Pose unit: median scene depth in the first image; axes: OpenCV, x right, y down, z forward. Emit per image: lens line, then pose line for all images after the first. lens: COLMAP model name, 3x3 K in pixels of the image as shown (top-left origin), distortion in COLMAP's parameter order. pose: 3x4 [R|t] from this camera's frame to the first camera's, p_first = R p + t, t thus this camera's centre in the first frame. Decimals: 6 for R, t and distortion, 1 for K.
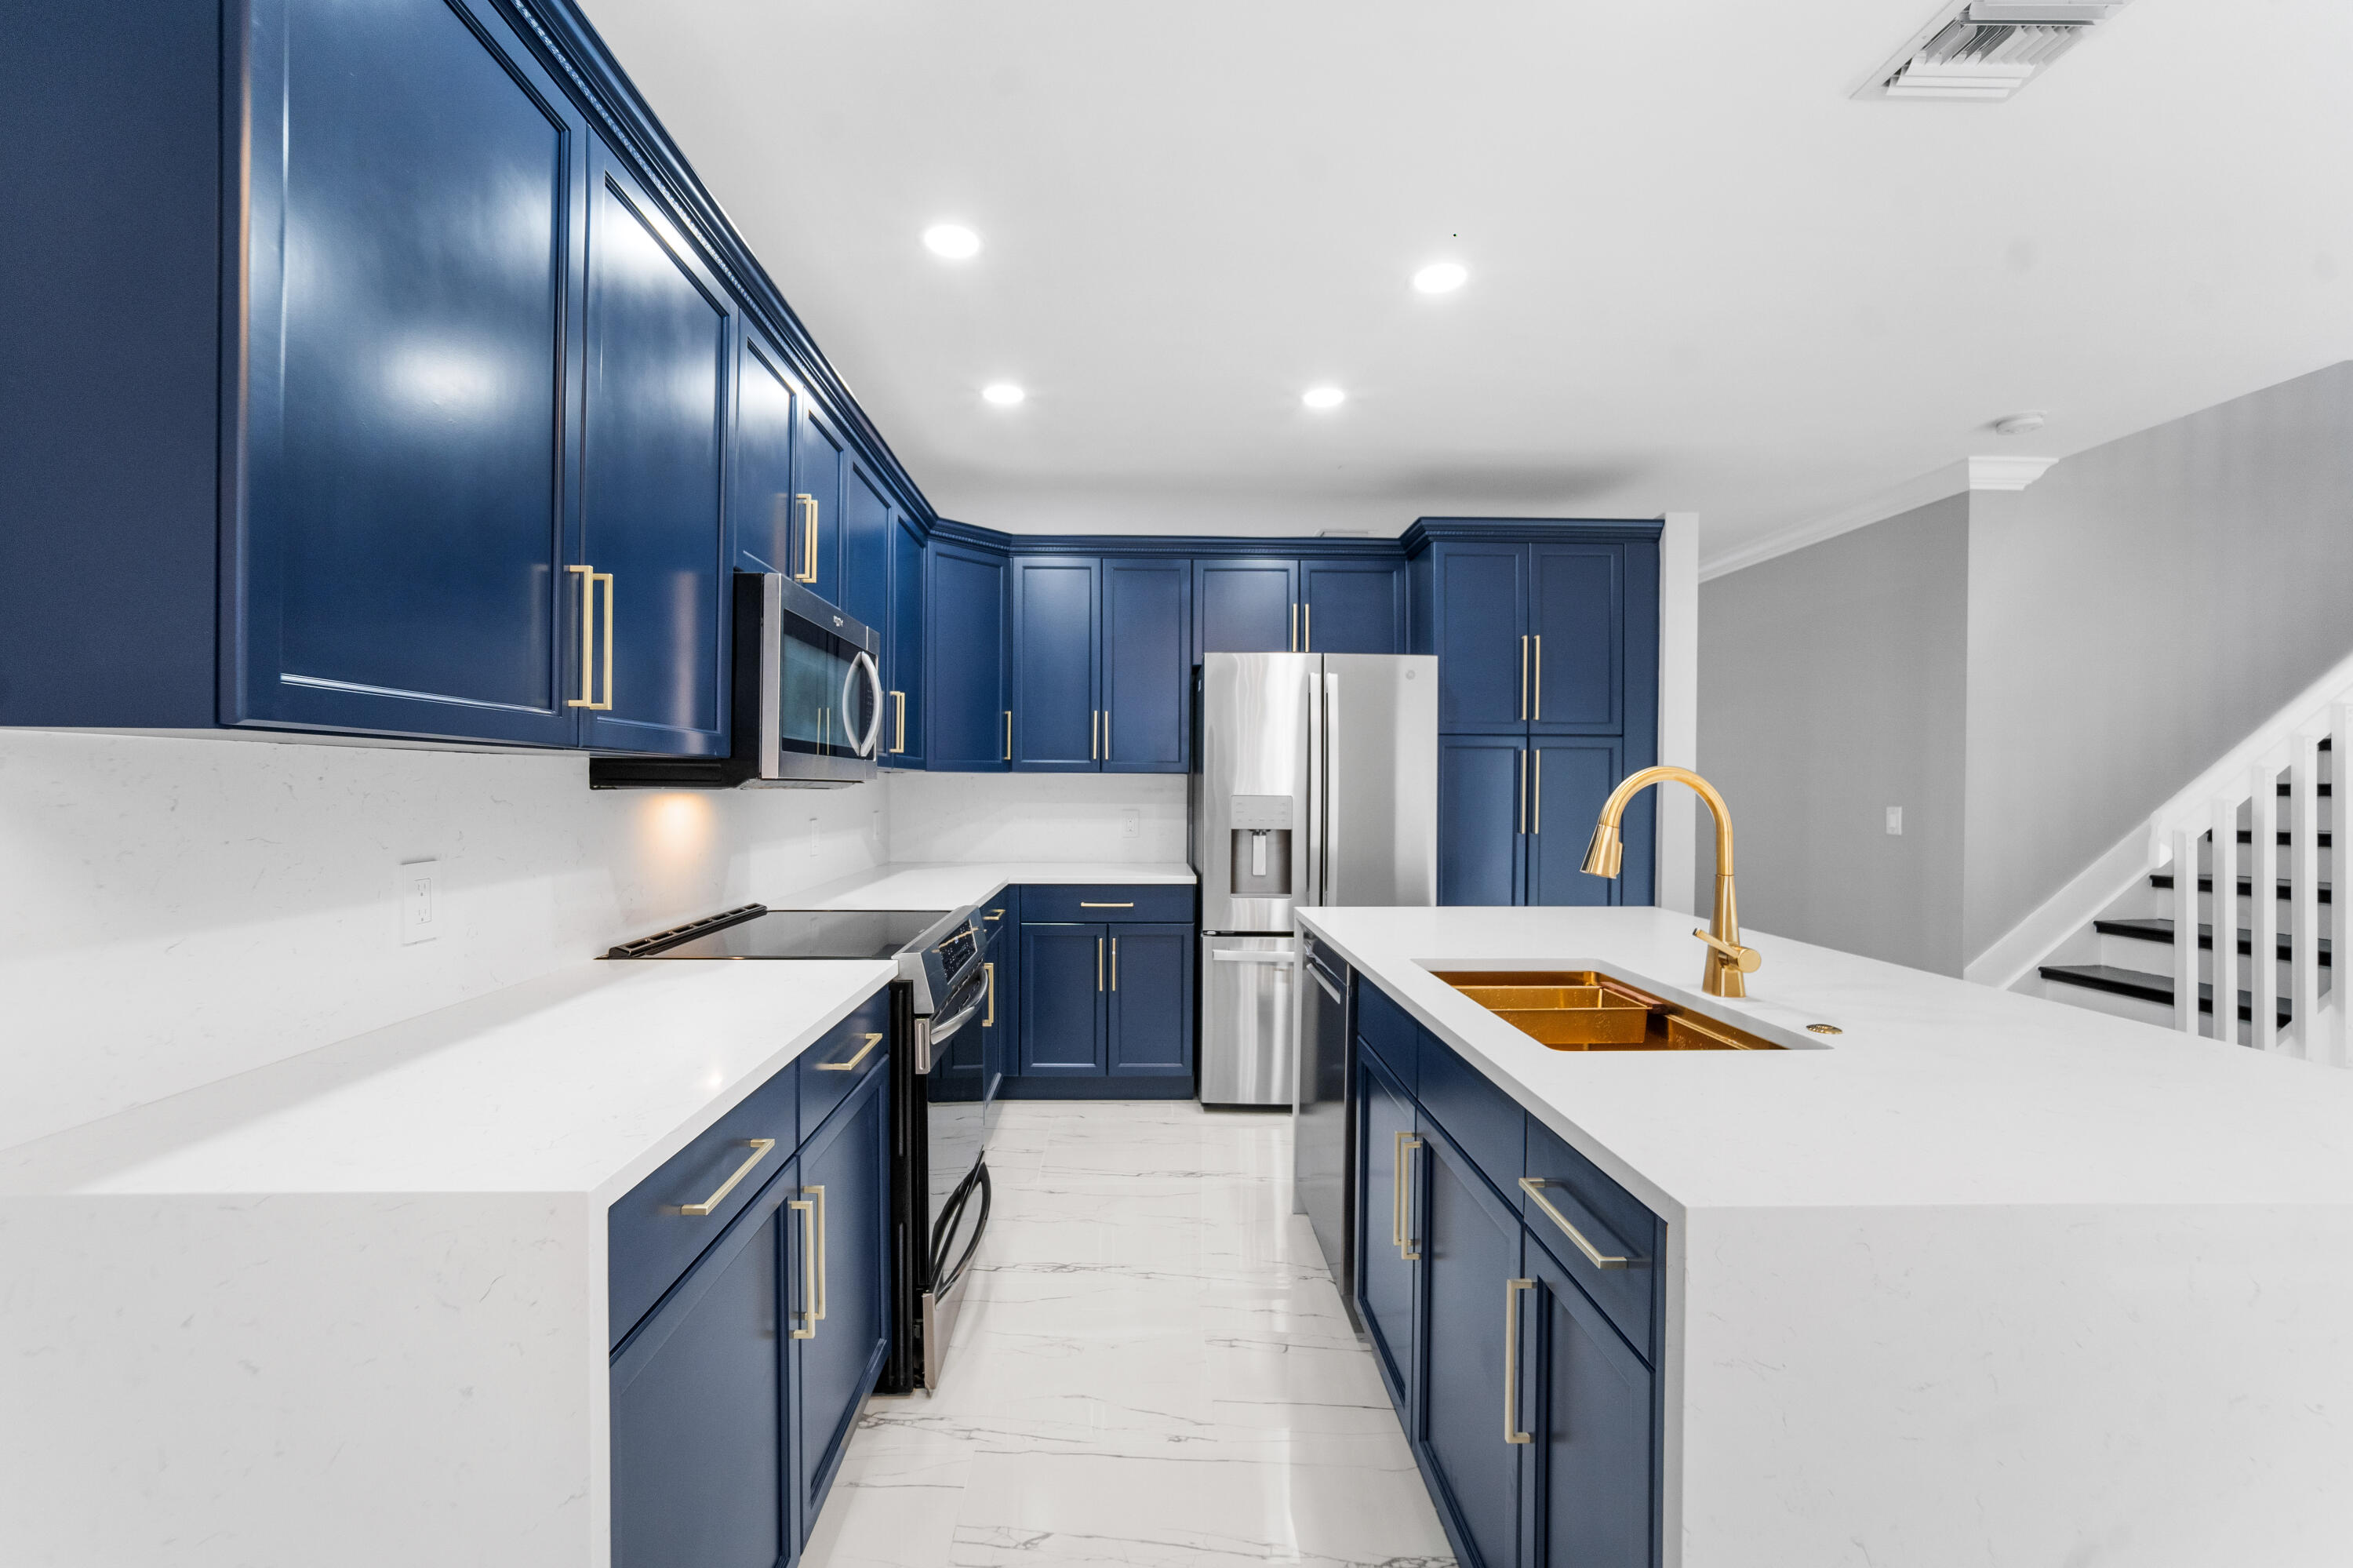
lens RADIAL K [[970.9, 0, 1136.9], [0, 970.9, 788.2], [0, 0, 1]] dist [0.002281, 0.000390]
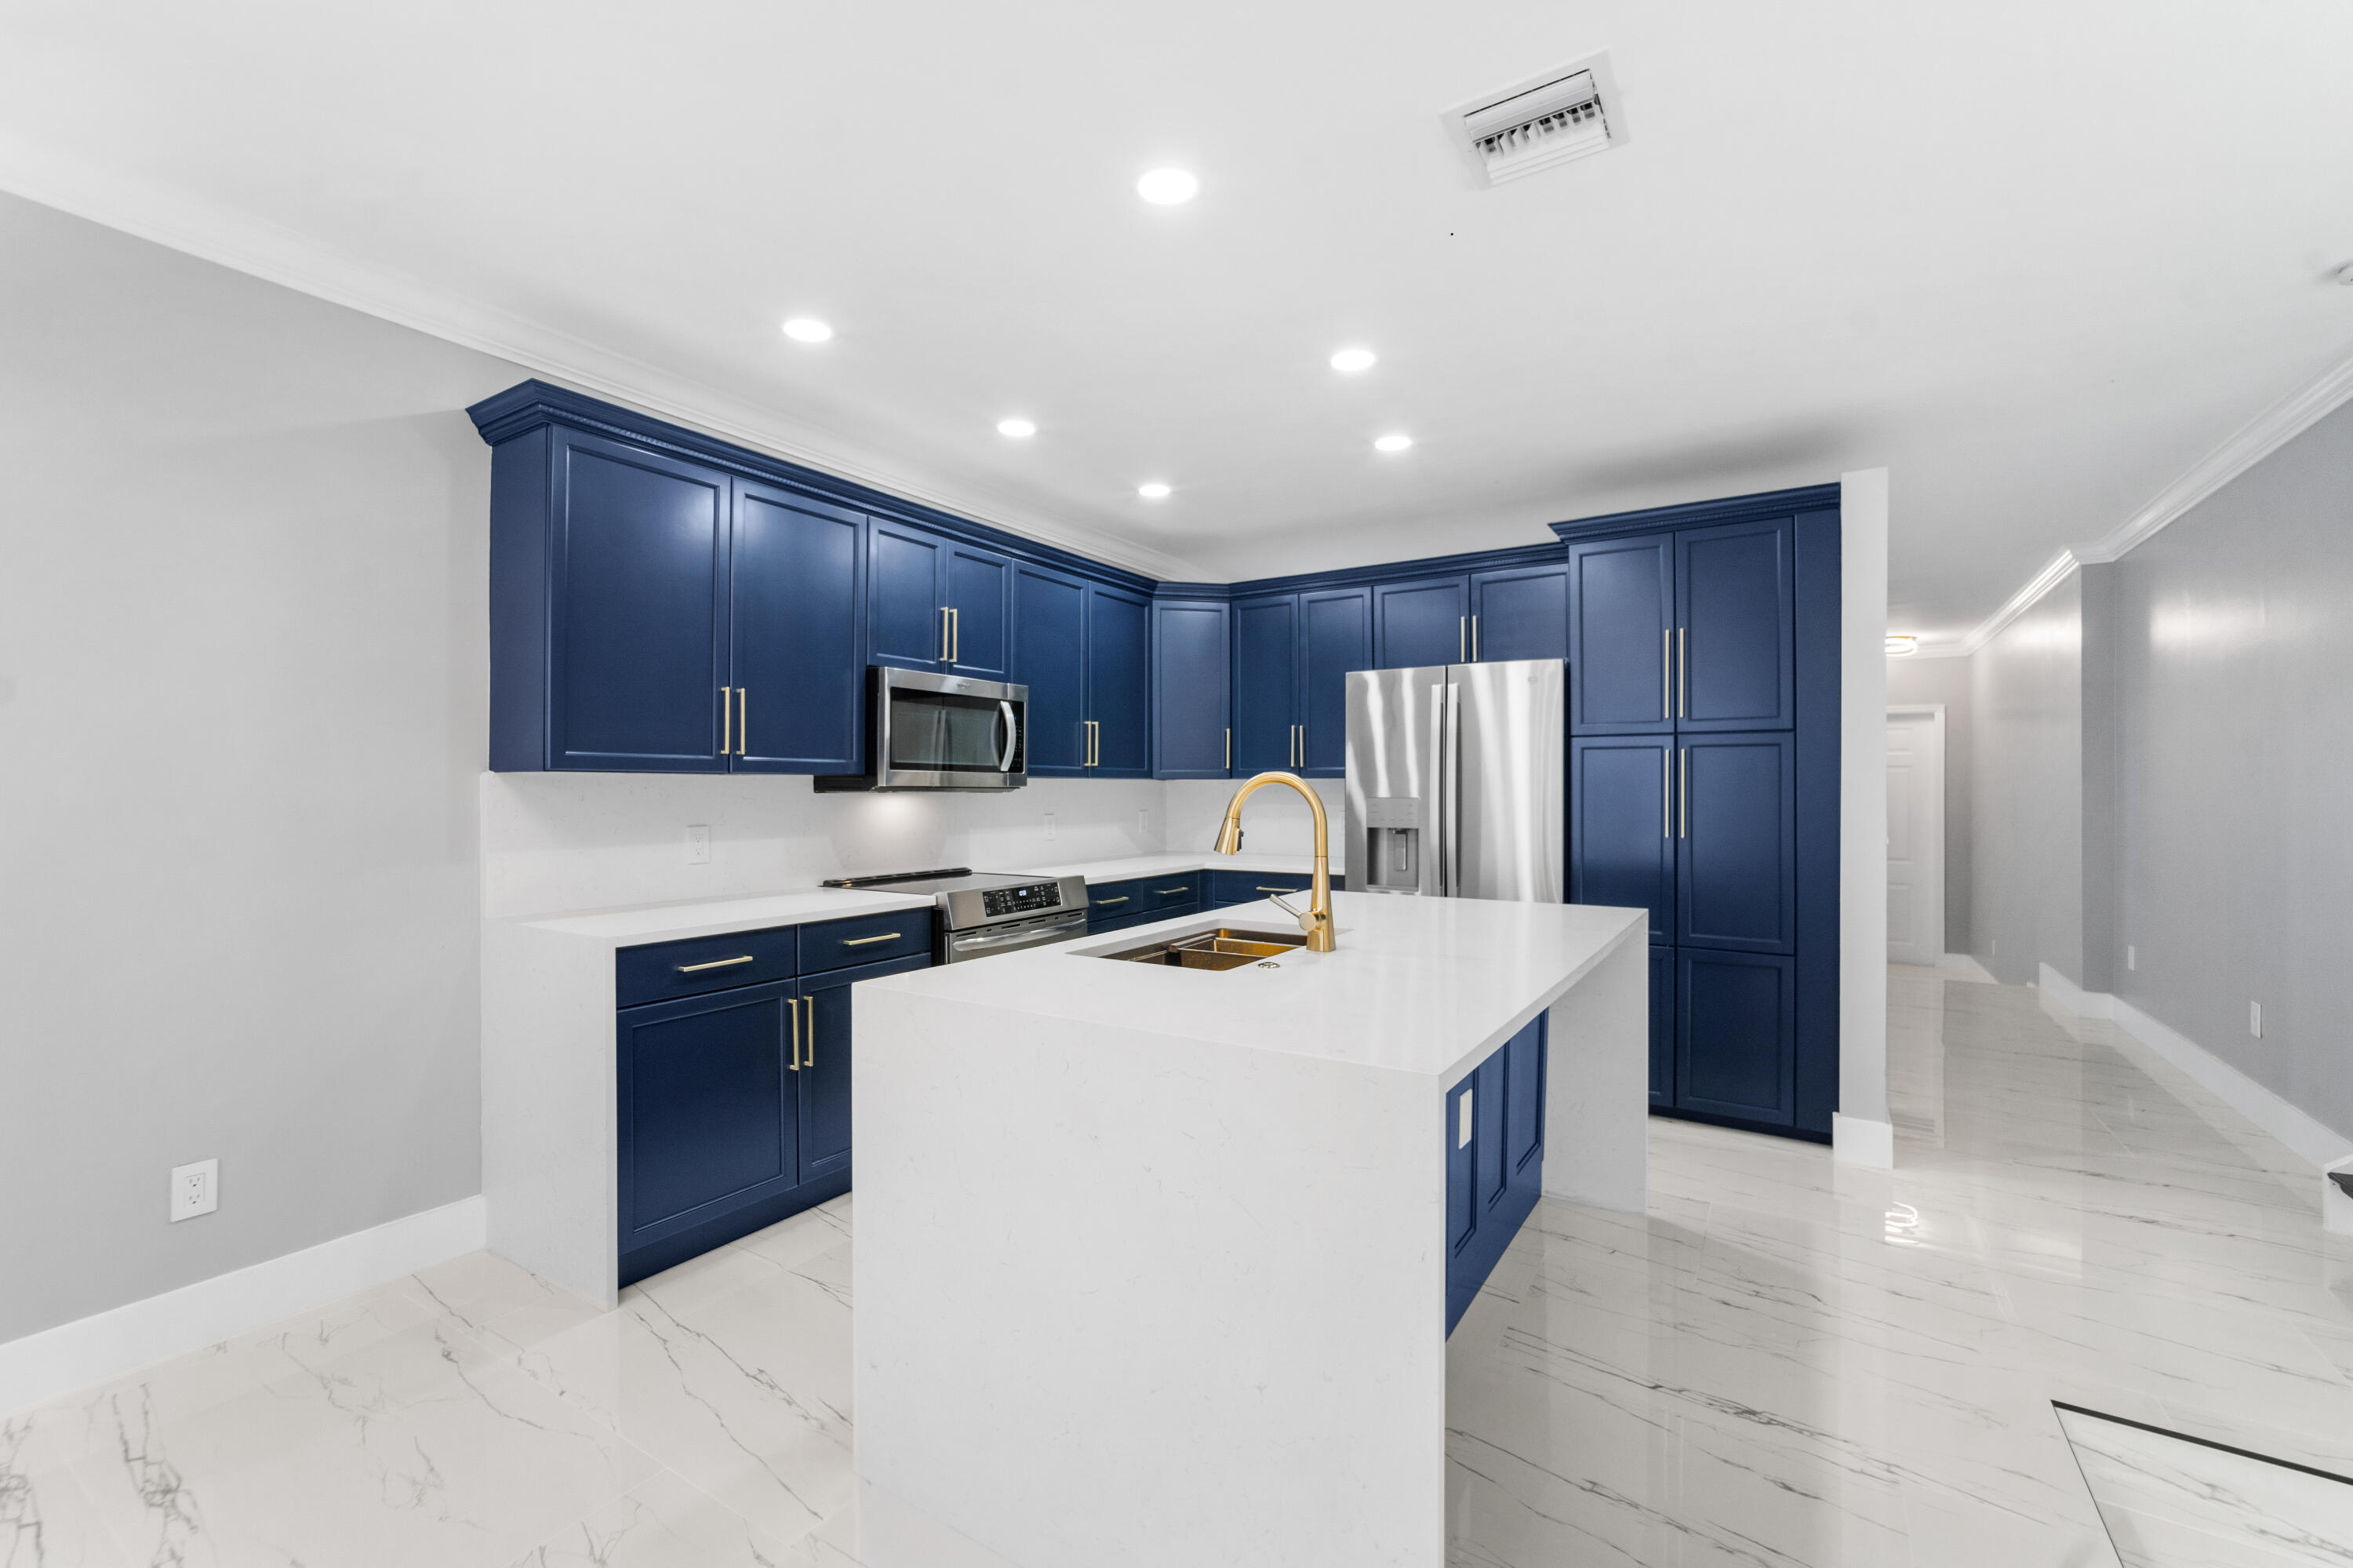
lens RADIAL K [[970.9, 0, 1136.9], [0, 970.9, 788.2], [0, 0, 1]] dist [0.002281, 0.000390]
pose [[0.819958, -0.005287, -0.572400, 0.555646], [0.003011, 0.999983, -0.004923, 0.001622], [0.572416, 0.002313, 0.819960, -0.085228]]
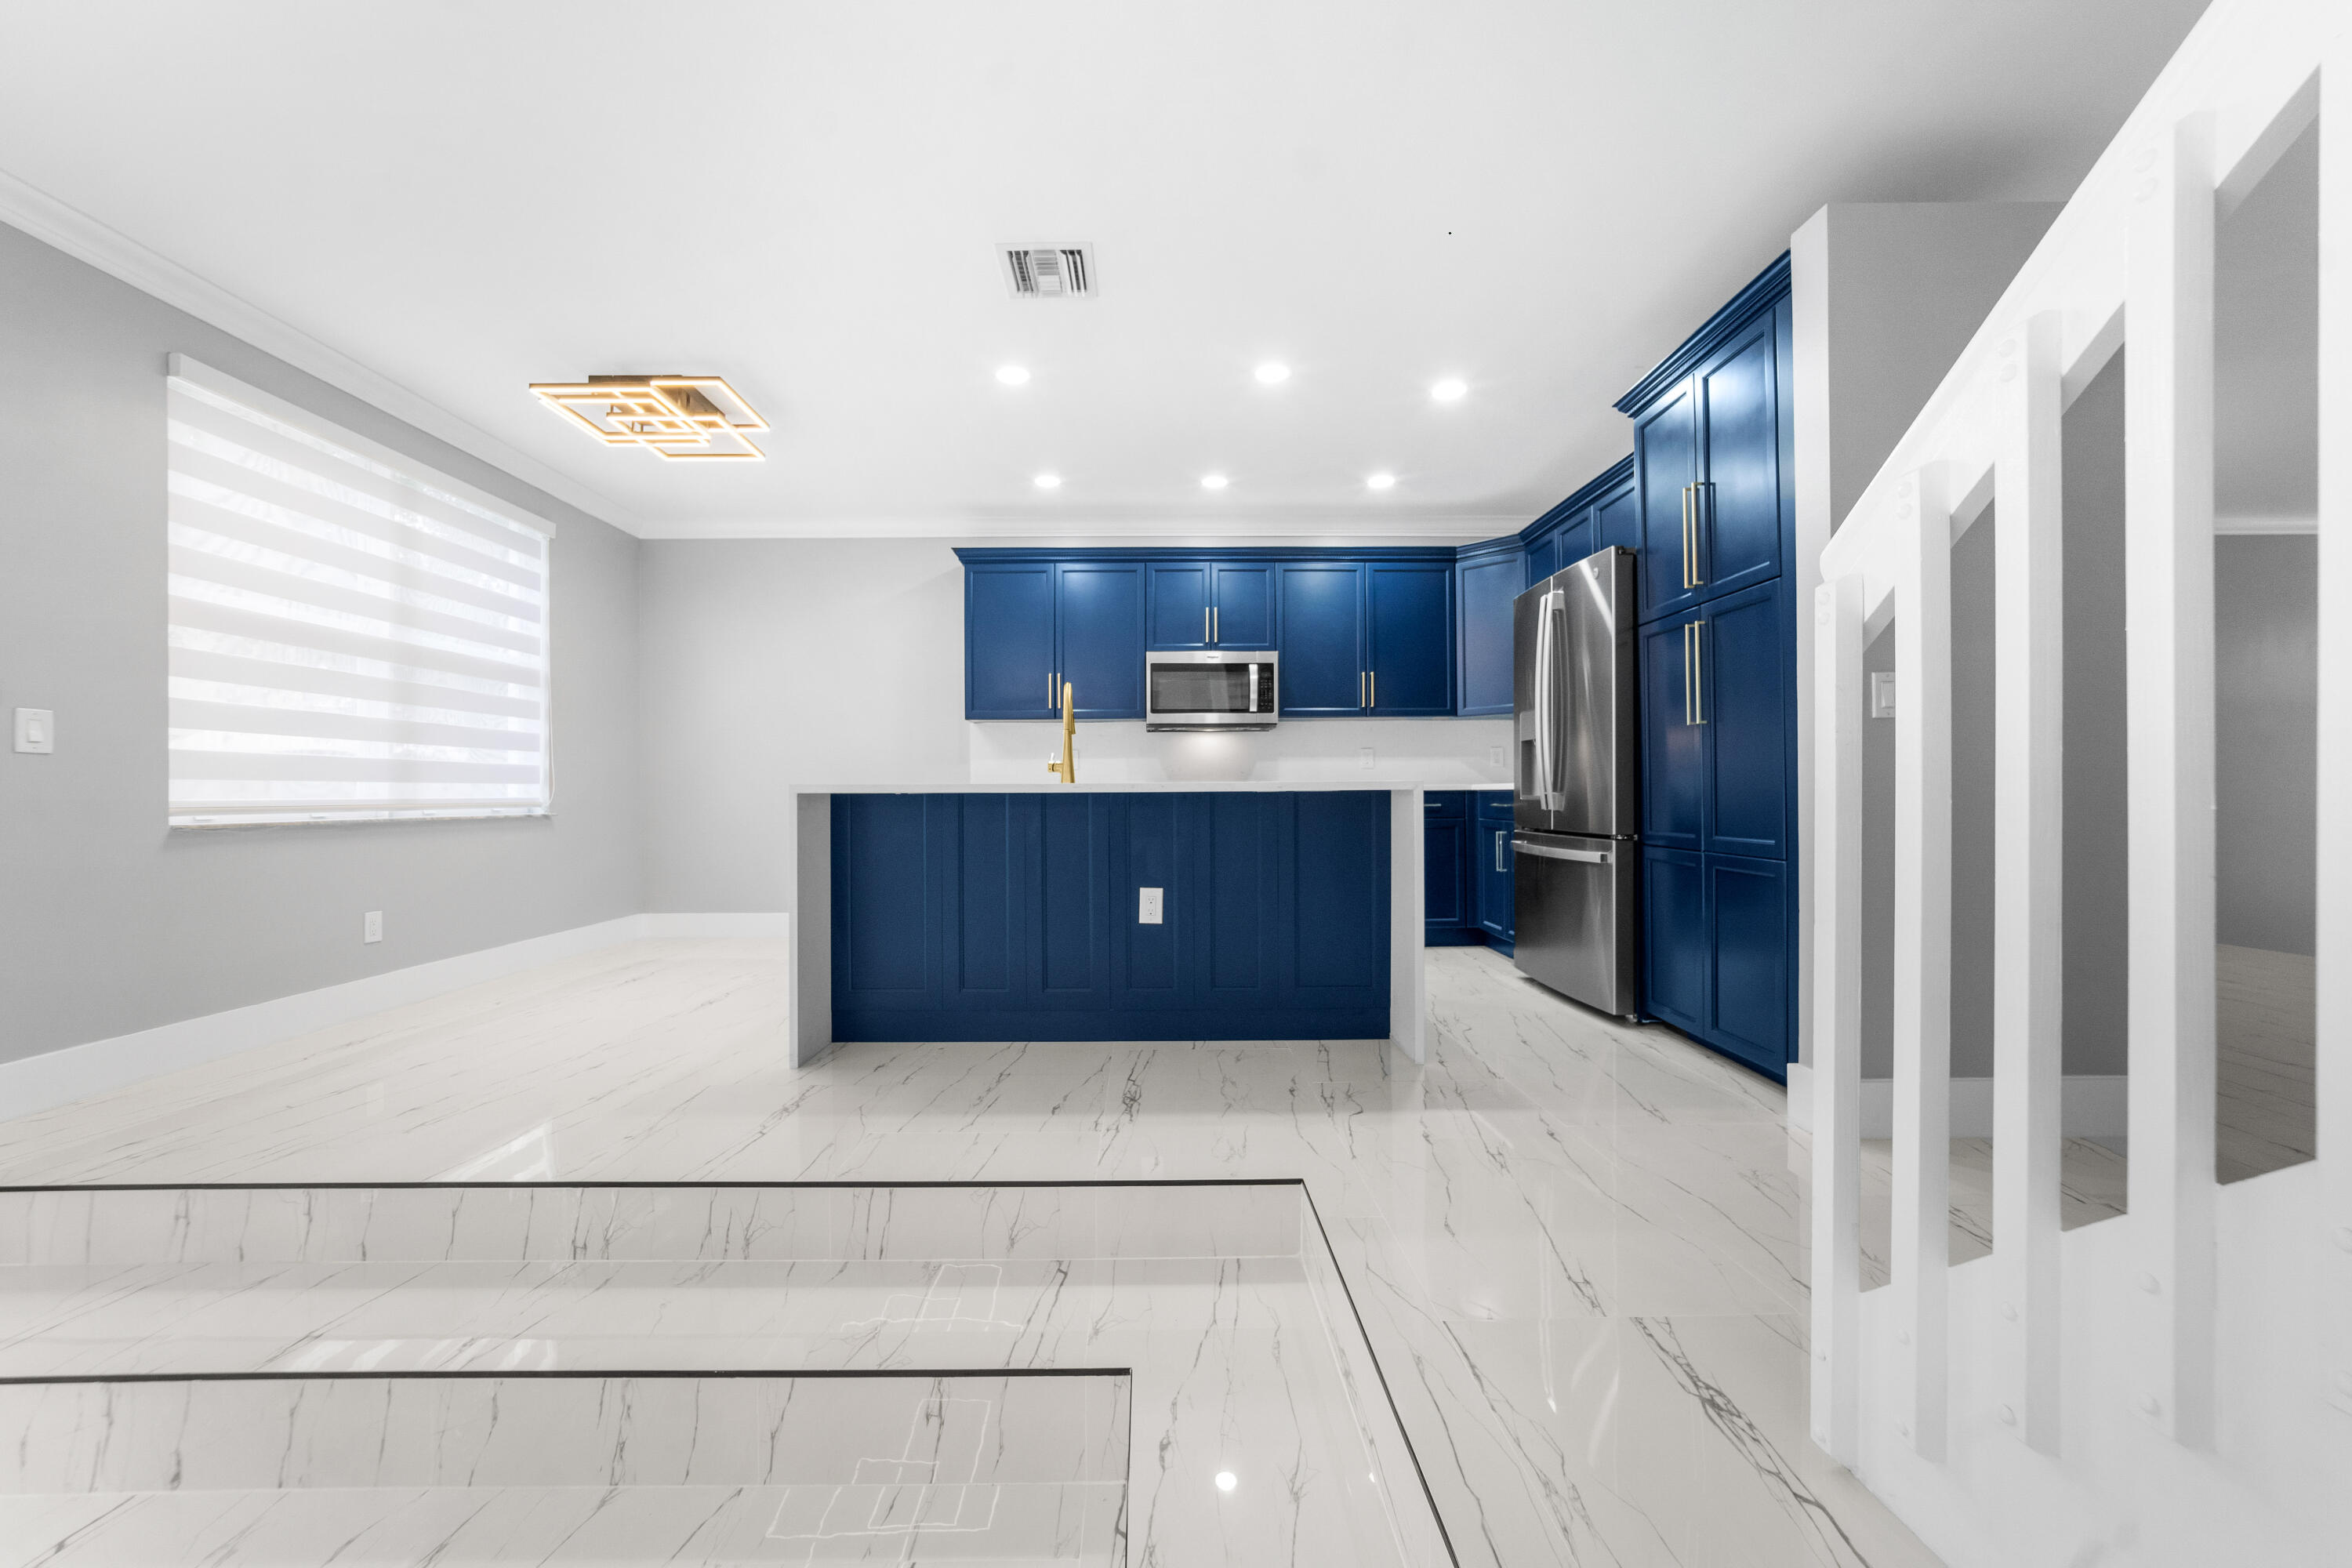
lens RADIAL K [[871.9, 0, 1160.6], [0, 871.9, 792.0], [0, 0, 1]] dist [-0.013783, 0.000262]
pose [[-0.014076, -0.006812, -0.999878, 1.229503], [-0.003332, 0.999972, -0.006766, 0.114869], [0.999895, 0.003237, -0.014098, 0.608216]]
